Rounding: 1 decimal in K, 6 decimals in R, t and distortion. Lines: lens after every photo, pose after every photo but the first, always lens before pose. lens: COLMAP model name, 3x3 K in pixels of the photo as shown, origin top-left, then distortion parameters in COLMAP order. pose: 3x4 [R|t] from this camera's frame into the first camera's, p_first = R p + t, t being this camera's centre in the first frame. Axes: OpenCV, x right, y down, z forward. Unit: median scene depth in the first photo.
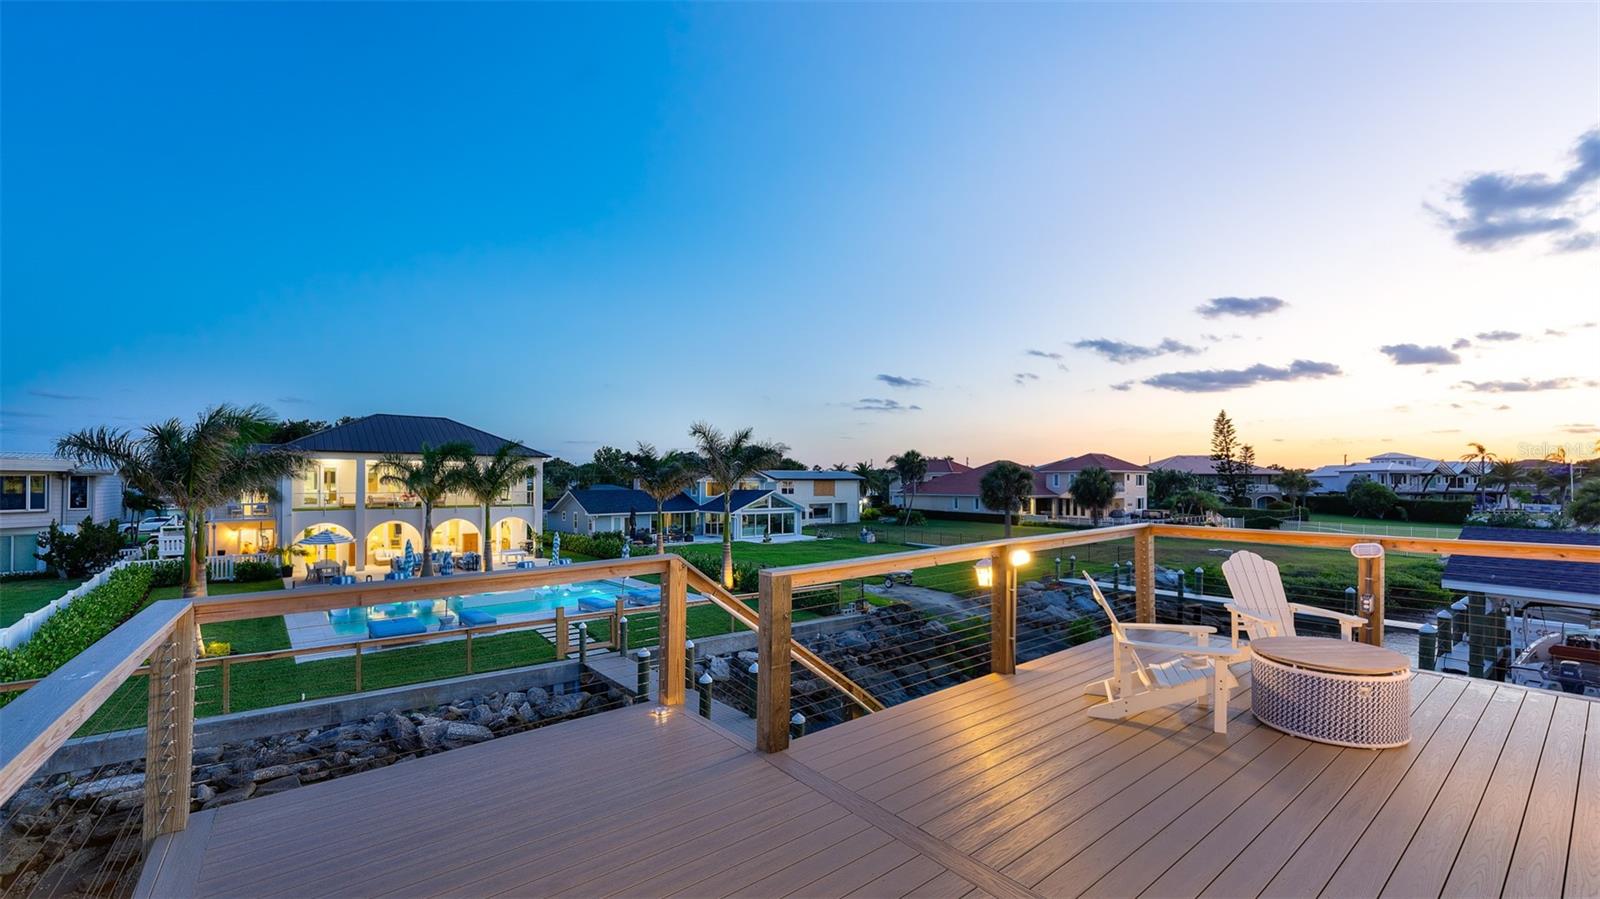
lens RADIAL K [[646.6, 0, 806.4], [0, 646.6, 453.2], [0, 0, 1]] dist [-0.001346, -0.000348]
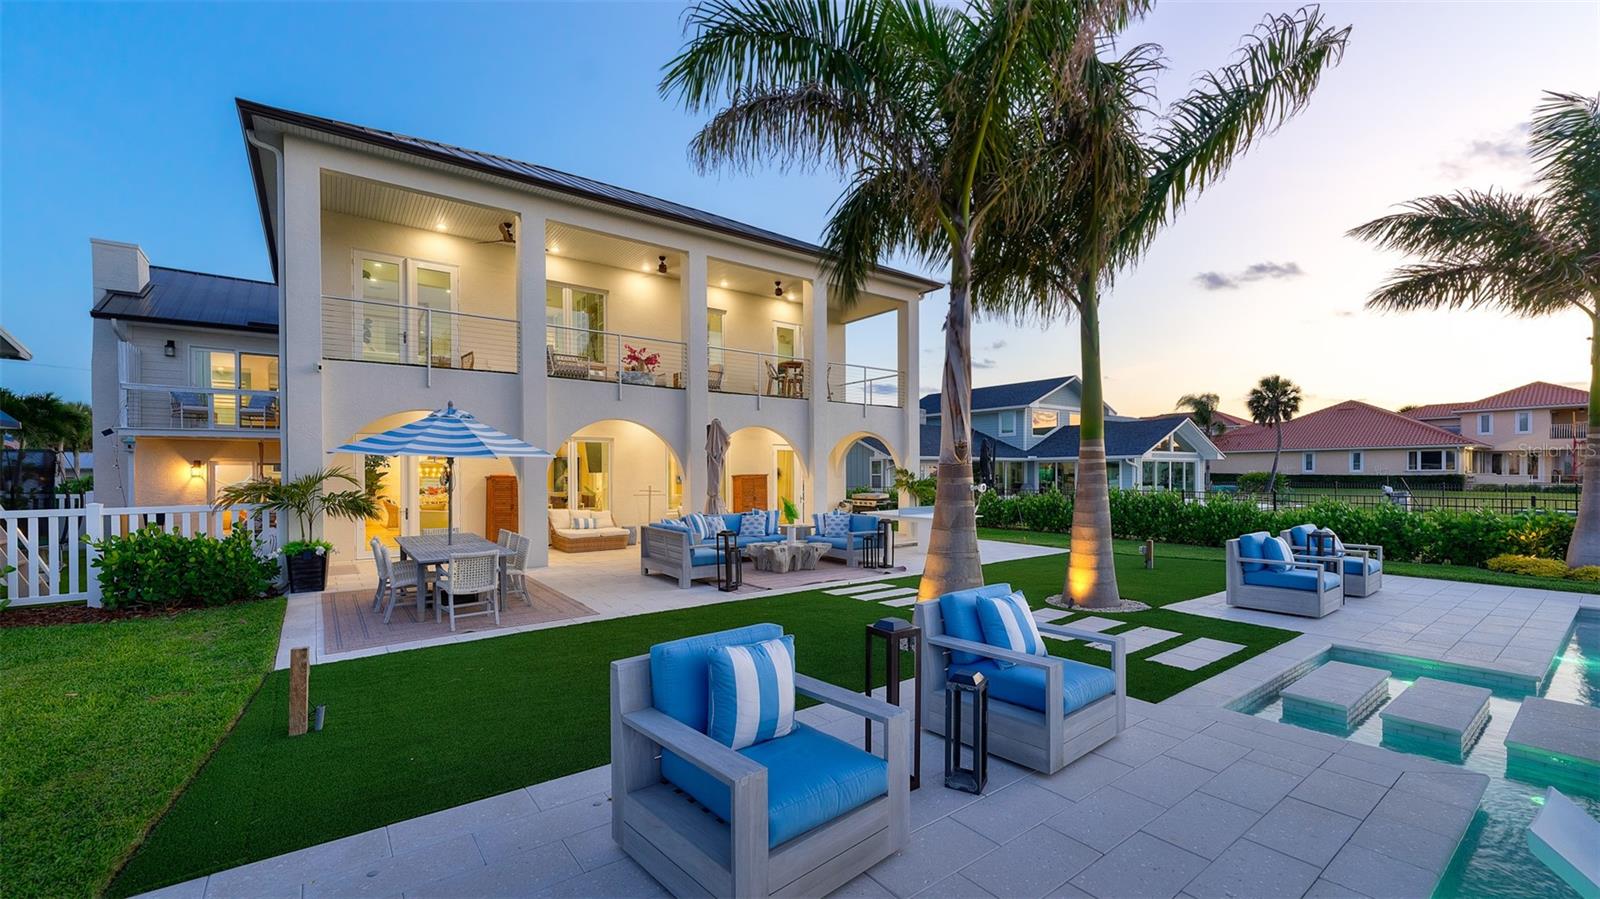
lens RADIAL K [[642.0, 0, 803.3], [0, 642.0, 476.5], [0, 0, 1]] dist [-0.000426, -0.000800]
pose [[0.997908, -0.005307, -0.064424, -0.361304], [0.008482, 0.998758, 0.049106, 0.082452], [0.064084, -0.049549, 0.996714, 0.466682]]
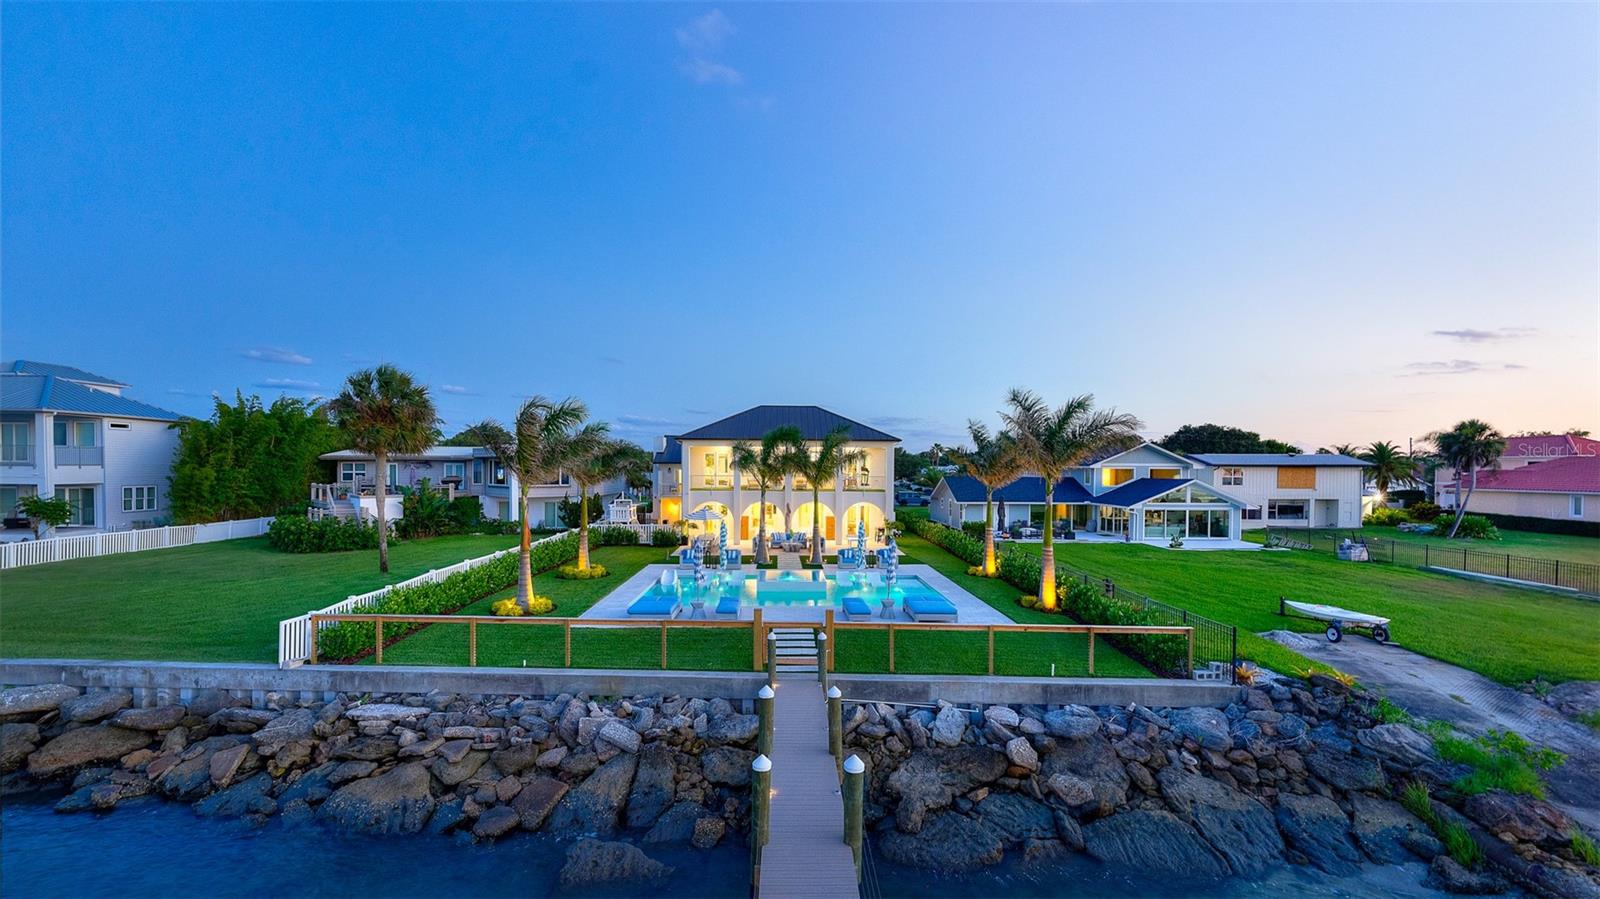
lens RADIAL K [[642.0, 0, 803.3], [0, 642.0, 476.5], [0, 0, 1]] dist [-0.000426, -0.000800]
pose [[0.777178, 0.012170, -0.629163, 0.071630], [0.022882, 0.998605, 0.047582, 0.007784], [0.628865, -0.051376, 0.775816, 0.138521]]
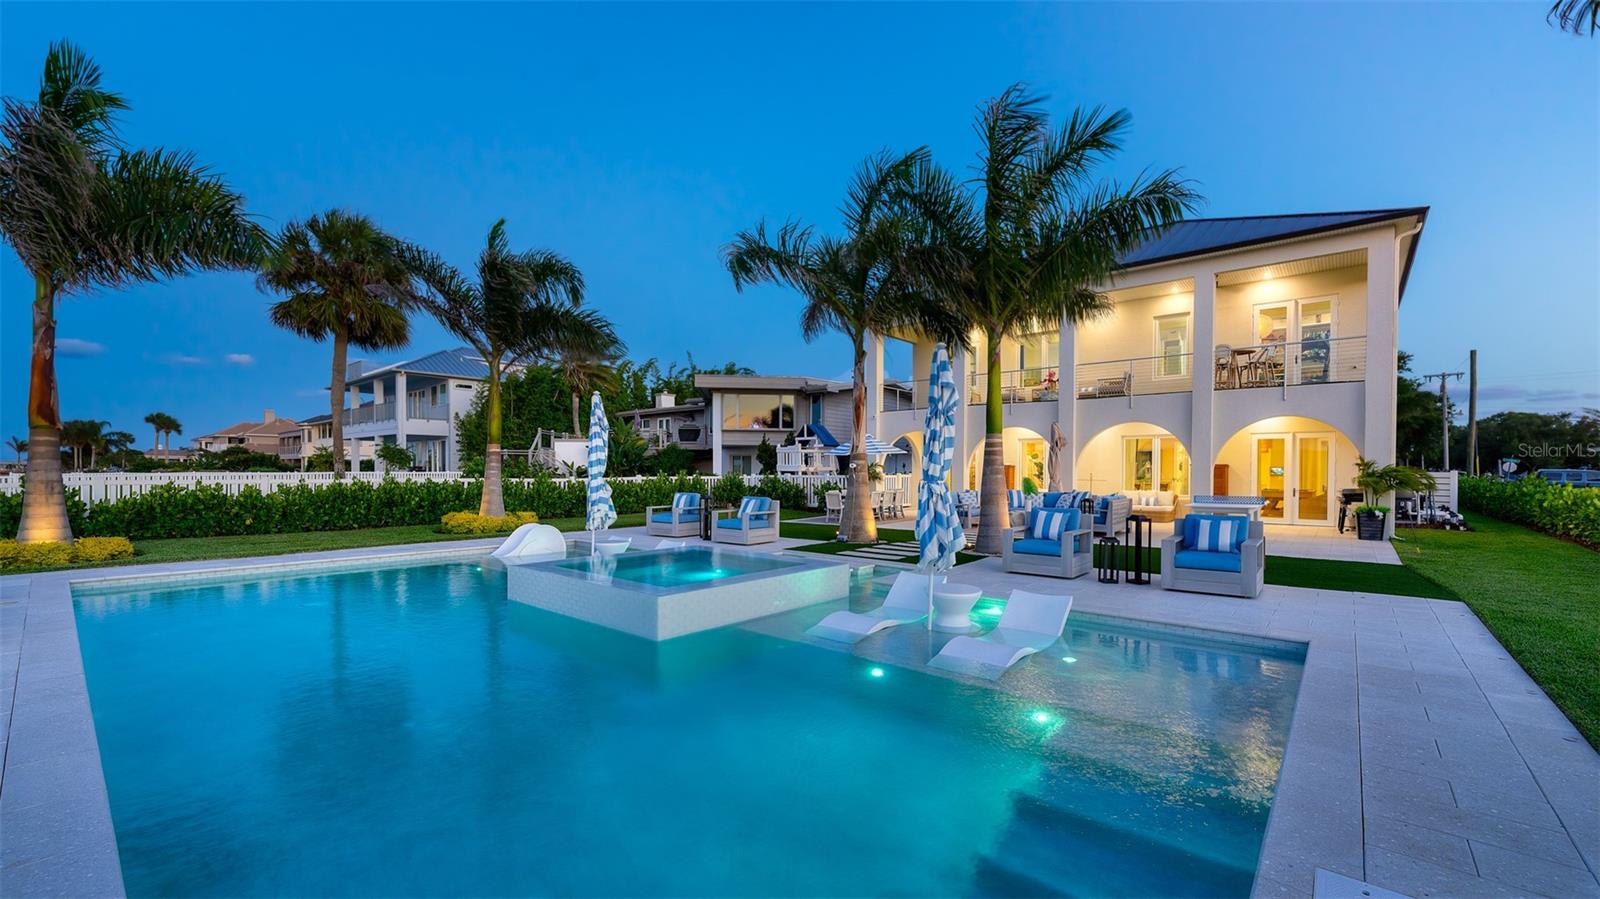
lens RADIAL K [[642.0, 0, 803.3], [0, 642.0, 476.5], [0, 0, 1]] dist [-0.000426, -0.000800]
pose [[0.147539, 0.007575, -0.989027, -0.110689], [0.039988, 0.999107, 0.013618, 0.090347], [0.988247, -0.041558, 0.147105, 0.529785]]
